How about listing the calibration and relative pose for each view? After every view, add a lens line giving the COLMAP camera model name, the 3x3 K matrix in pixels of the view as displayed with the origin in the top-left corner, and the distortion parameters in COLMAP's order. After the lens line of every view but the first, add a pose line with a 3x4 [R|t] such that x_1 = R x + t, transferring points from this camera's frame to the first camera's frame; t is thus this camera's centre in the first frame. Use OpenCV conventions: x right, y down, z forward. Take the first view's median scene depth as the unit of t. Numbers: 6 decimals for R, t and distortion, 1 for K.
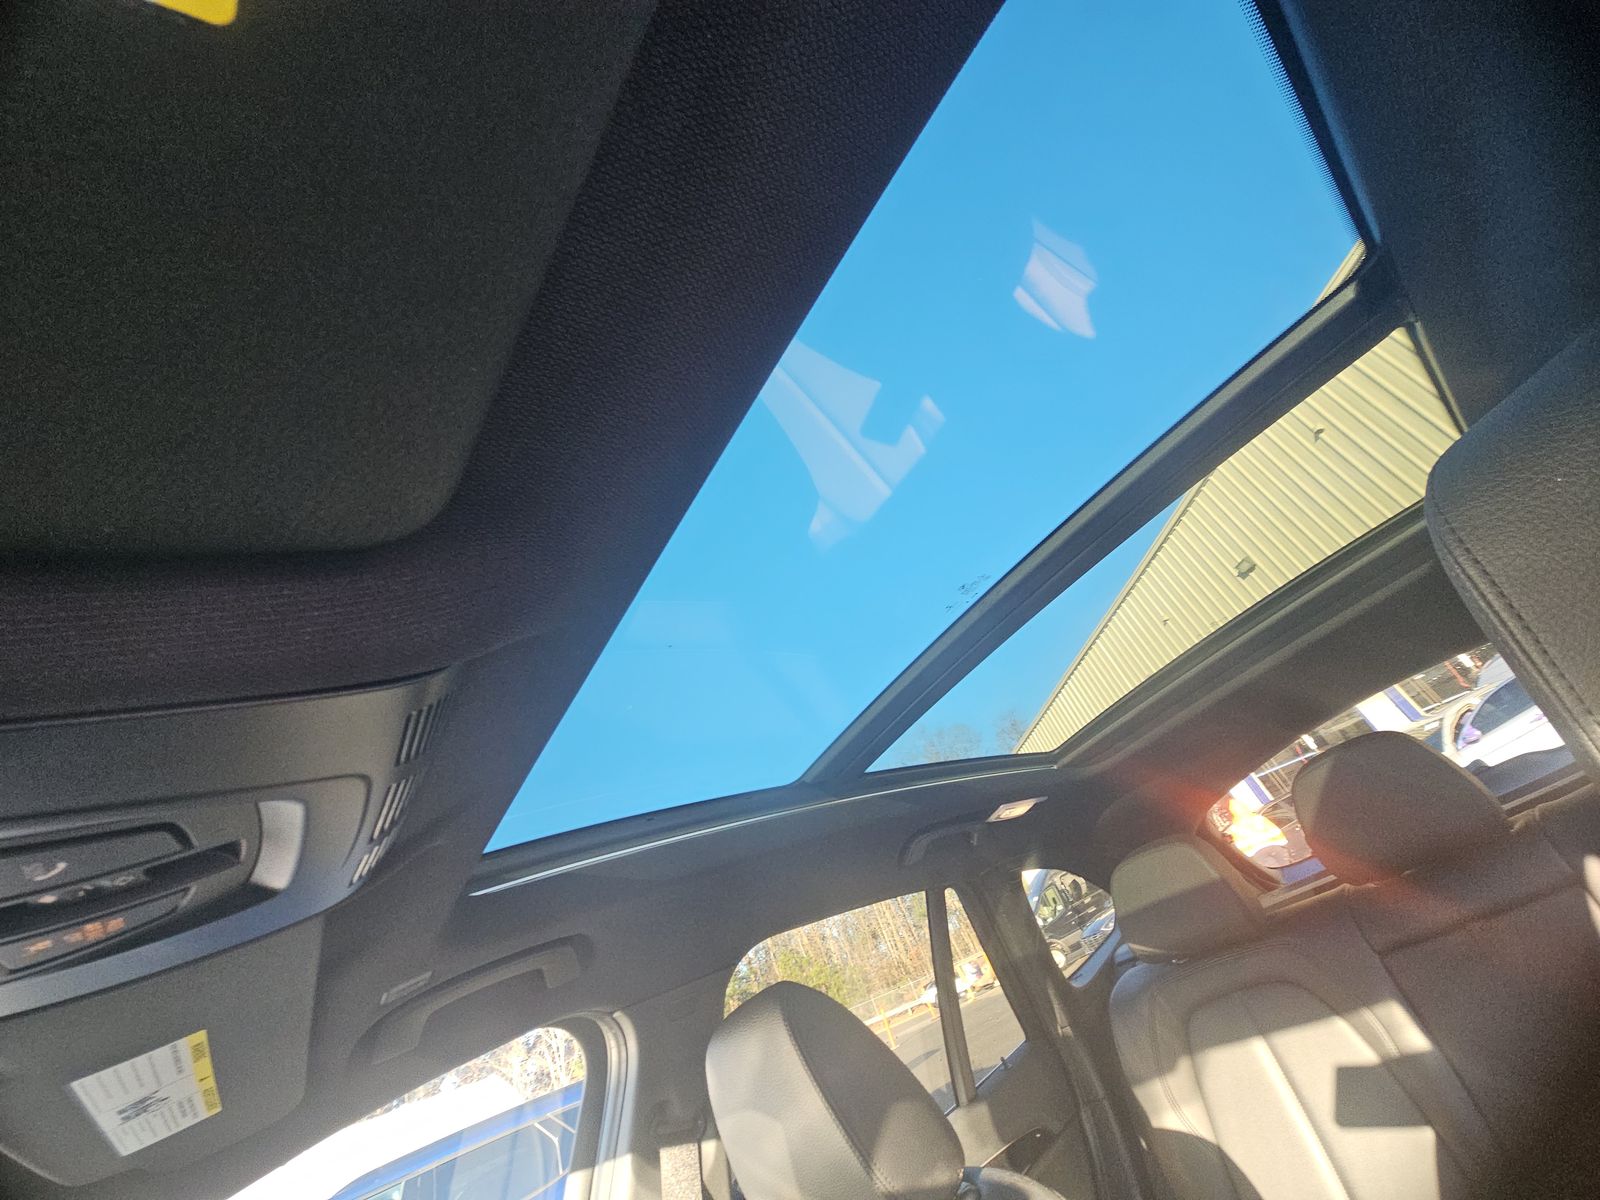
lens RADIAL K [[648.0, 0, 807.1], [0, 648.0, 608.7], [0, 0, 1]] dist [0.001675, -0.000712]
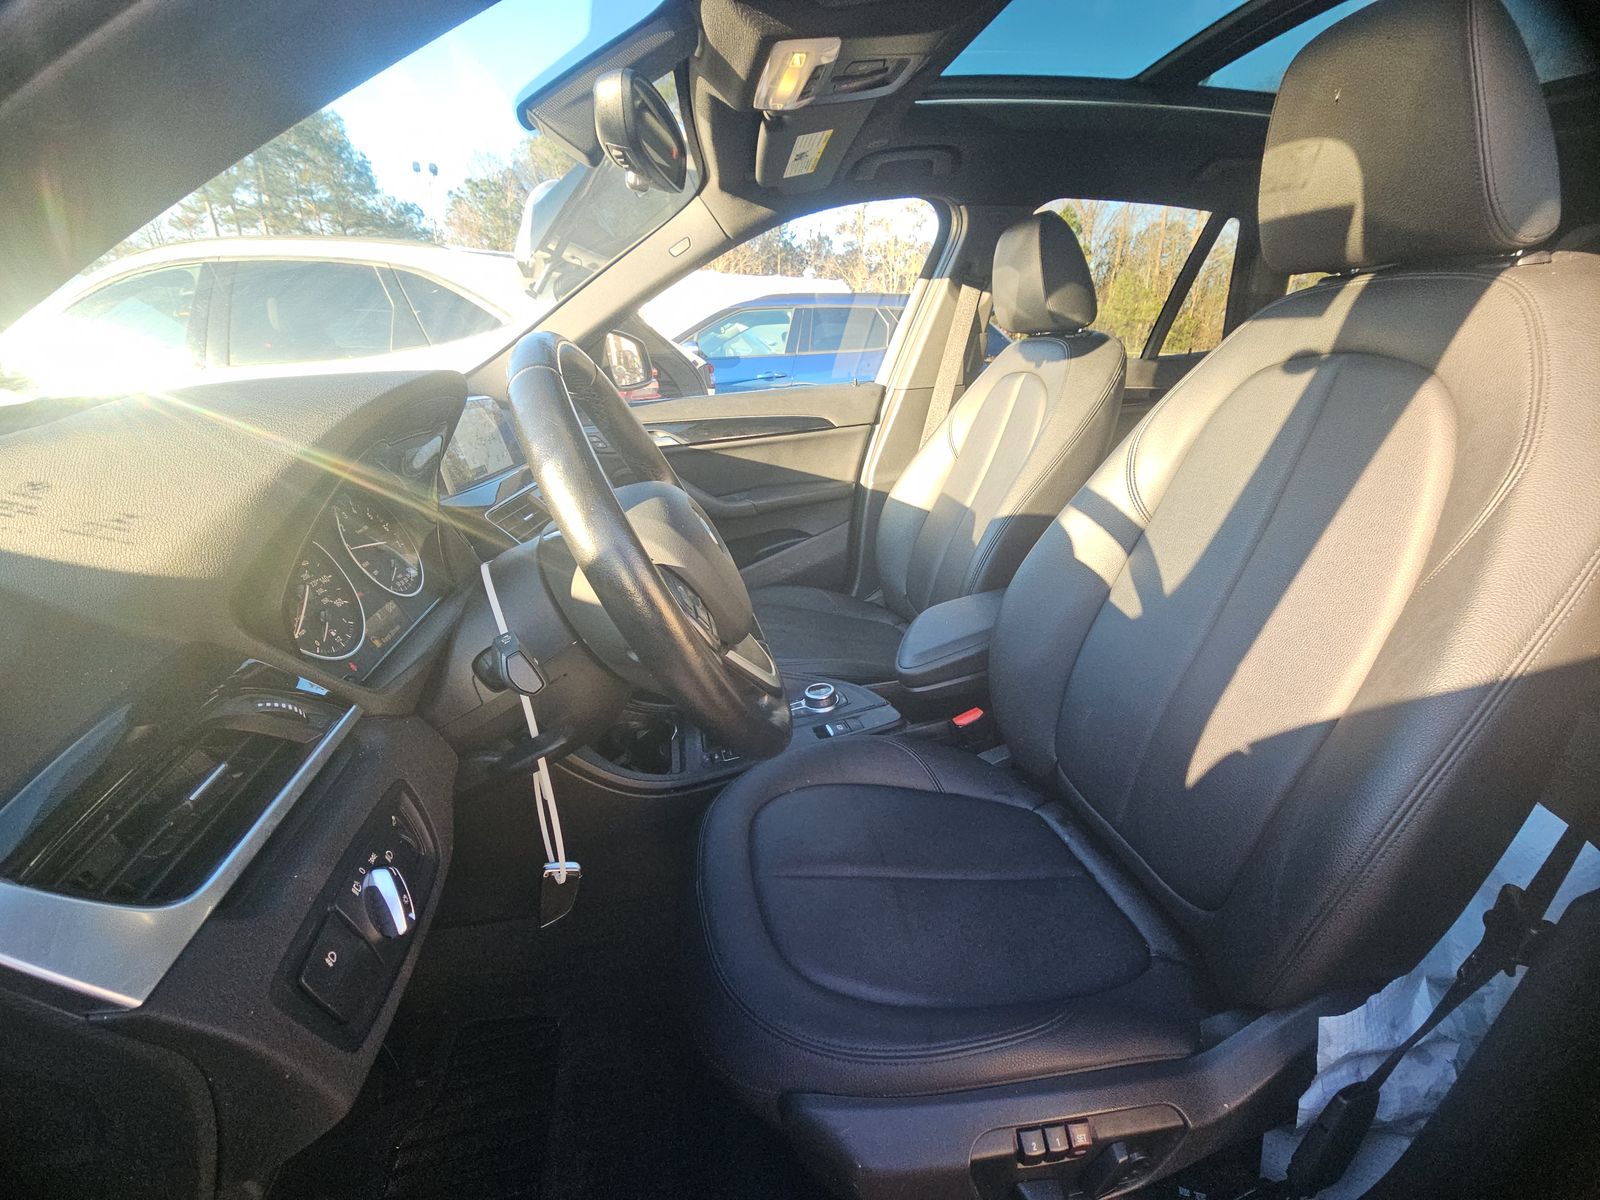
lens RADIAL K [[648.0, 0, 807.1], [0, 648.0, 608.7], [0, 0, 1]] dist [0.001675, -0.000712]
pose [[0.850978, 0.480949, -0.211009, 0.260271], [-0.069265, 0.501031, 0.862653, -0.335924], [0.520614, -0.719483, 0.459679, -0.857993]]
